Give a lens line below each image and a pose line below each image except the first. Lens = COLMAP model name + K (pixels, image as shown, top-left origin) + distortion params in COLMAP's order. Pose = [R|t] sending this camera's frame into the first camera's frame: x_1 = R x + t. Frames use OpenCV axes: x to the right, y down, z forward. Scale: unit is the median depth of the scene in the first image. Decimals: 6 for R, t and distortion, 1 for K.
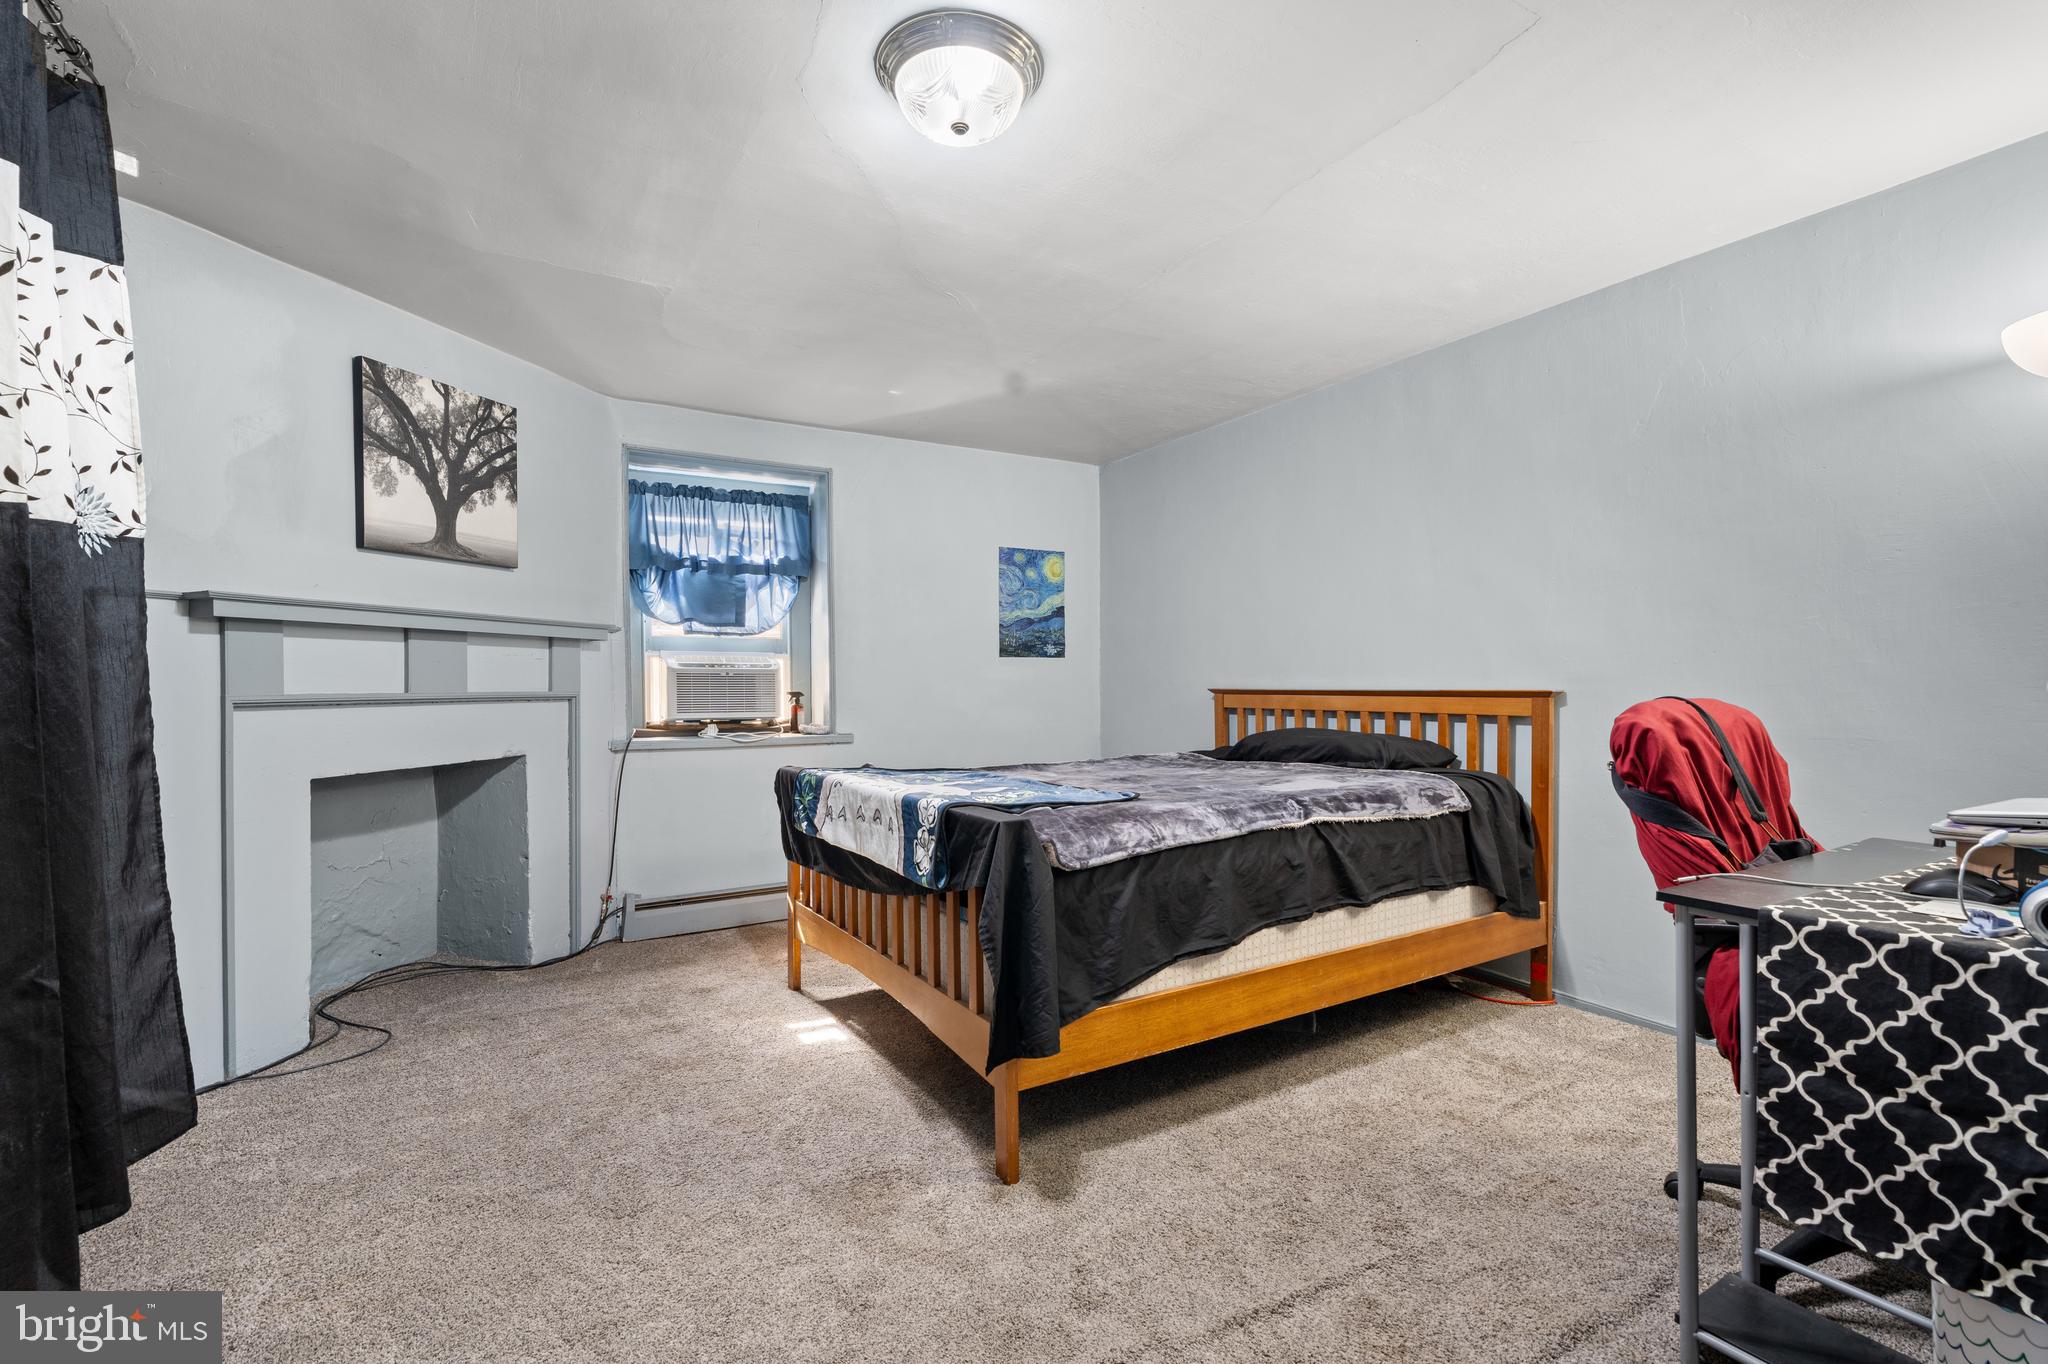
lens RADIAL K [[928.3, 0, 1023.8], [0, 928.3, 691.0], [0, 0, 1]] dist [-0.009245, 0.003728]
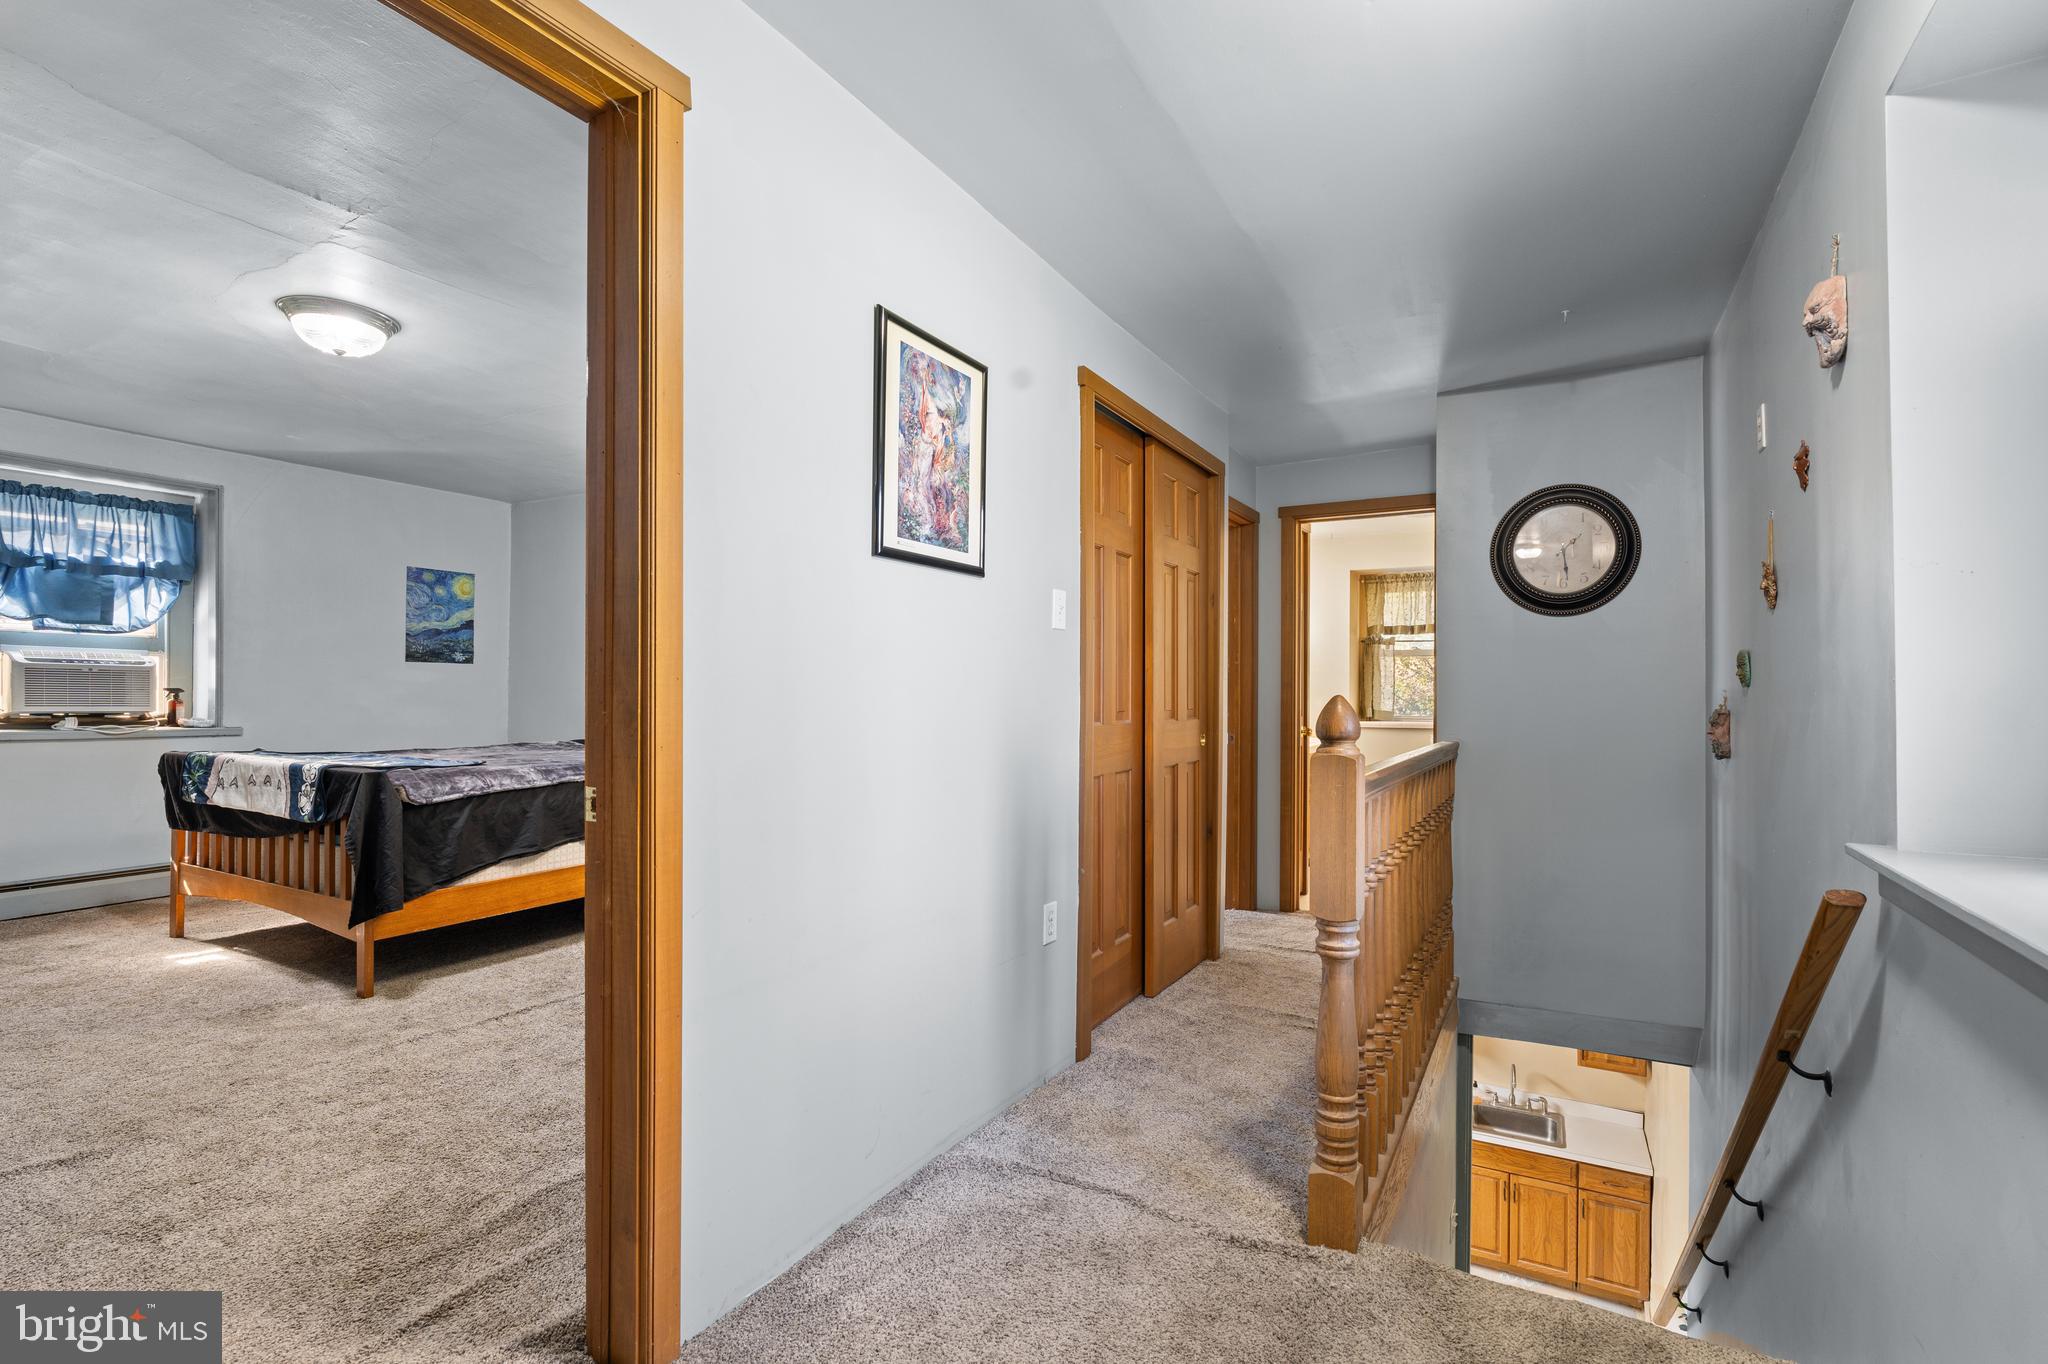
lens RADIAL K [[928.3, 0, 1020.6], [0, 928.3, 693.6], [0, 0, 1]] dist [-0.009245, 0.003728]
pose [[0.866043, 0.018846, 0.499613, 0.106161], [-0.018136, 0.999816, -0.006277, -0.005850], [-0.499640, -0.003625, 0.866226, -0.646849]]
